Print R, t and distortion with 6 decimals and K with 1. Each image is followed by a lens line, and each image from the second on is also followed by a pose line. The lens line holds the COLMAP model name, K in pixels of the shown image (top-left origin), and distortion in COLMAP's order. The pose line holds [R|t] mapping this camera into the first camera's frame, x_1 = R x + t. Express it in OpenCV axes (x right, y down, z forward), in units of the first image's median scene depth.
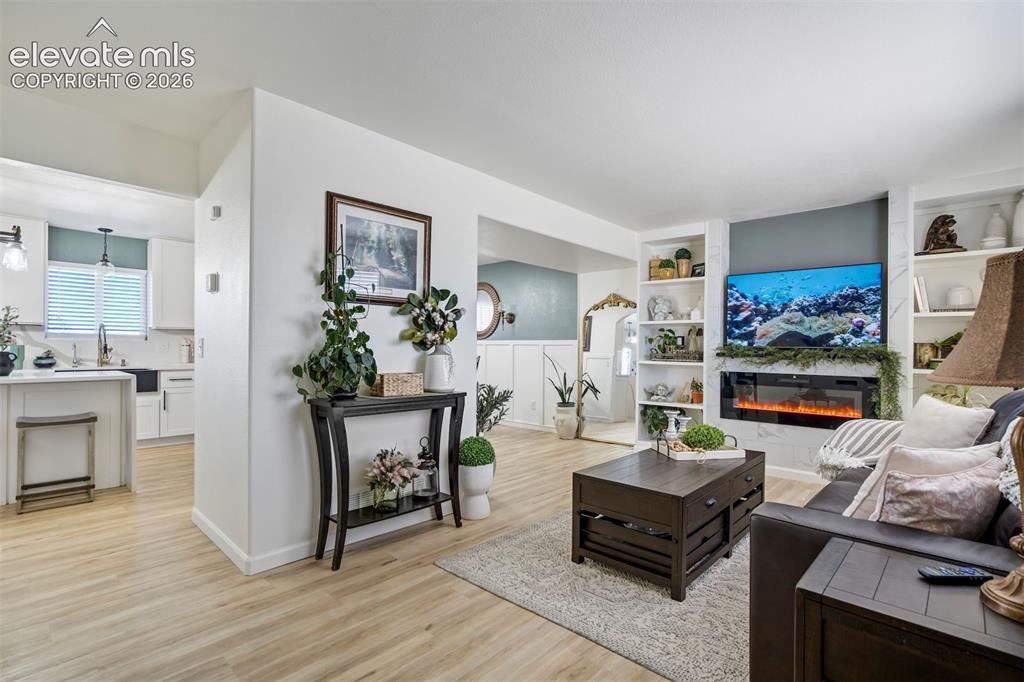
lens RADIAL K [[474.3, 0, 515.4], [0, 474.3, 347.3], [0, 0, 1]] dist [-0.023172, 0.000440]
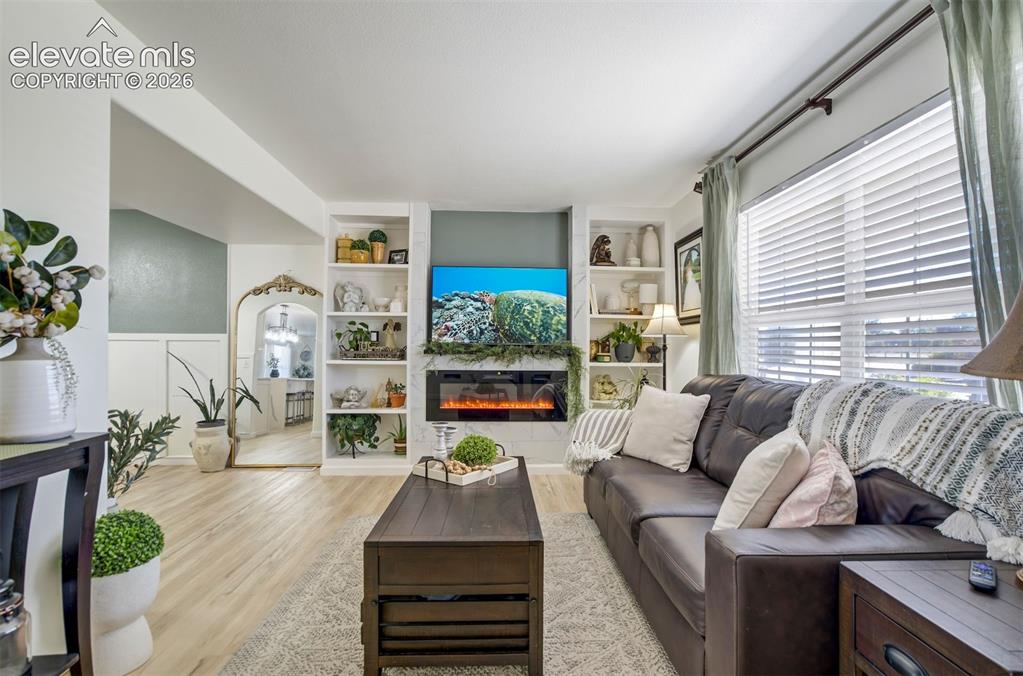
lens RADIAL K [[478.6, 0, 513.9], [0, 478.6, 343.6], [0, 0, 1]] dist [-0.051174, 0.024214]
pose [[0.703519, 0.000258, 0.710676, -0.100554], [0.000002, 1.000000, -0.000365, -0.000013], [-0.710676, 0.000258, 0.703519, 0.226317]]
